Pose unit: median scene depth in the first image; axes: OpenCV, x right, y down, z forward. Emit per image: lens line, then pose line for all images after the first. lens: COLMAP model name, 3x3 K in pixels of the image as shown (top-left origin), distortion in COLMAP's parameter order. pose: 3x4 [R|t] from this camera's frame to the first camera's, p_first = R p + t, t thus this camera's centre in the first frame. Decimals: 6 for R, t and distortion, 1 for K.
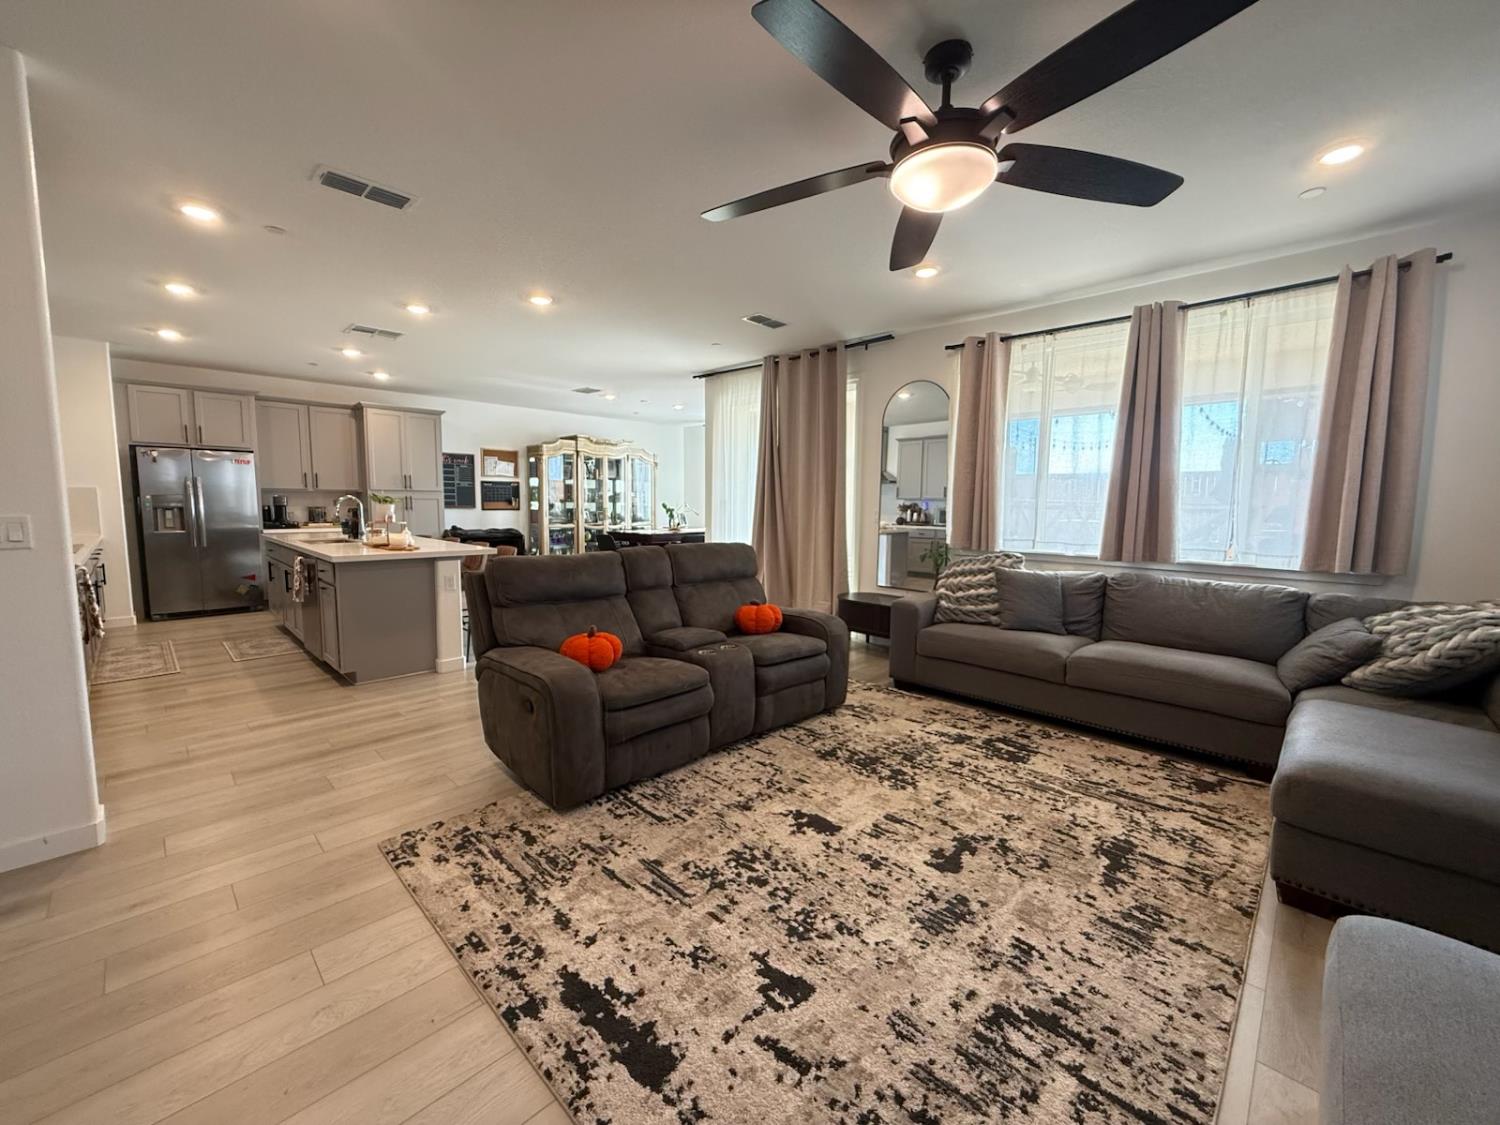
lens RADIAL K [[599.4, 0, 747.7], [0, 599.4, 561.4], [0, 0, 1]] dist [0.001291, -0.000049]
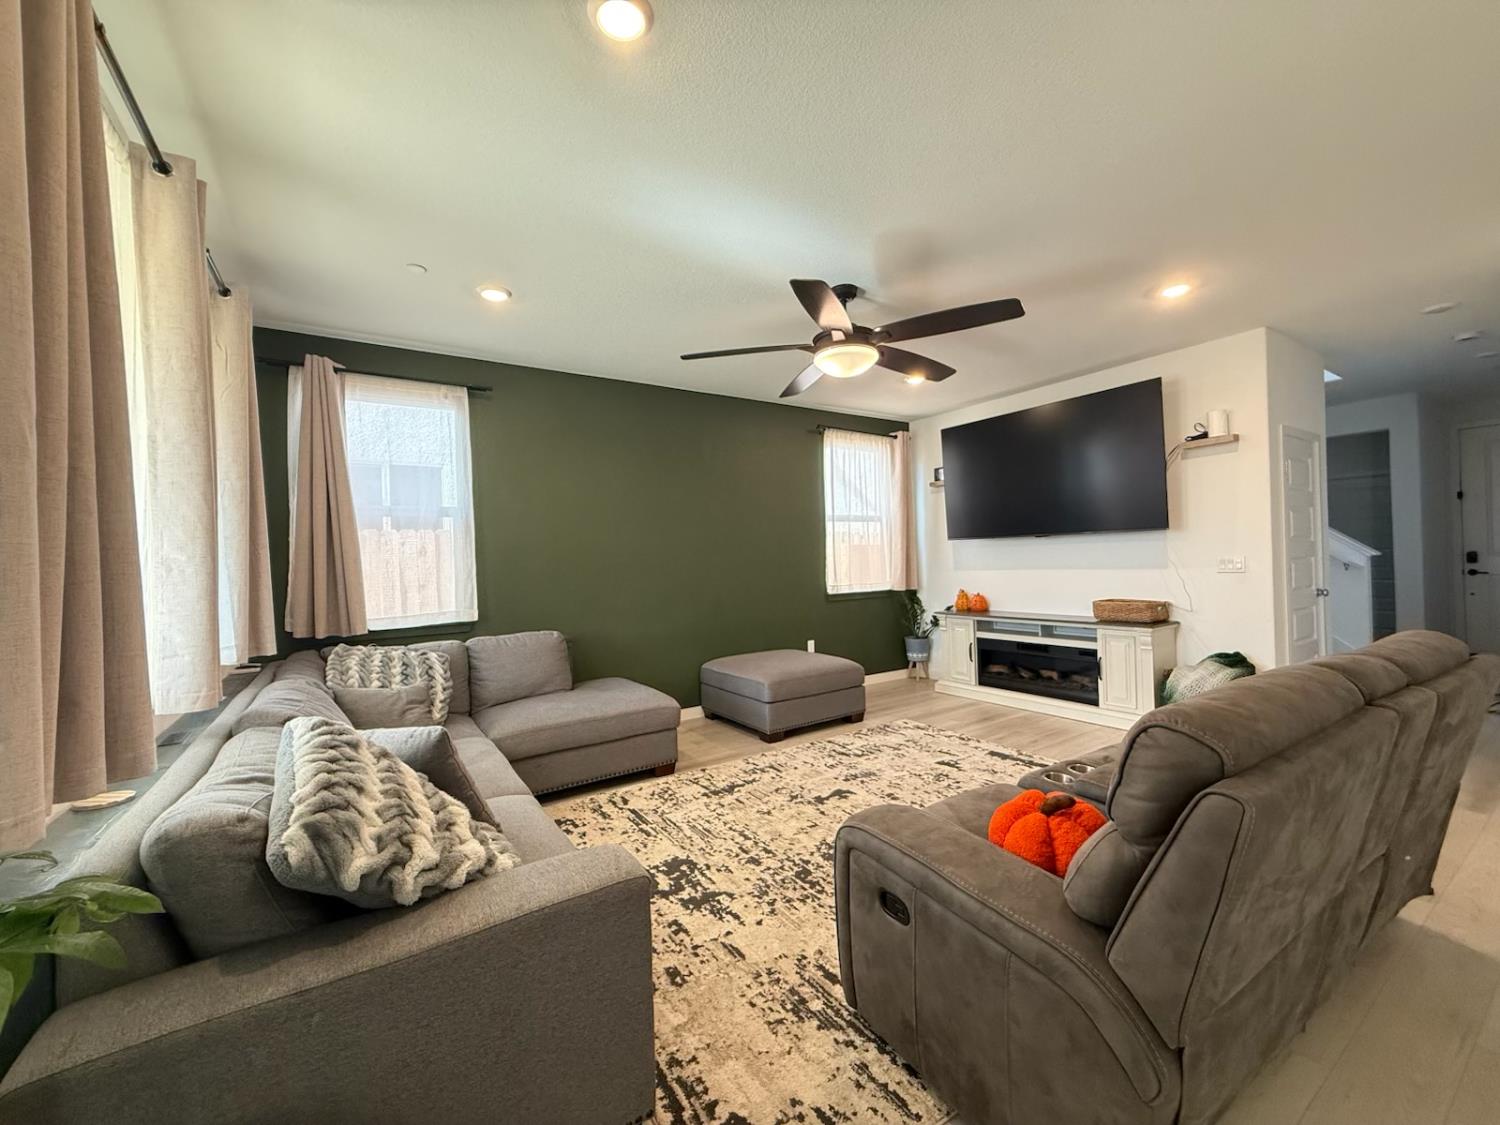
lens RADIAL K [[599.4, 0, 749.1], [0, 599.4, 561.0], [0, 0, 1]] dist [0.001291, -0.000049]
pose [[-0.976438, 0.021443, 0.214729, 0.209115], [0.043648, 0.994109, 0.099206, -0.230871], [-0.211337, 0.106241, -0.971622, 2.324739]]
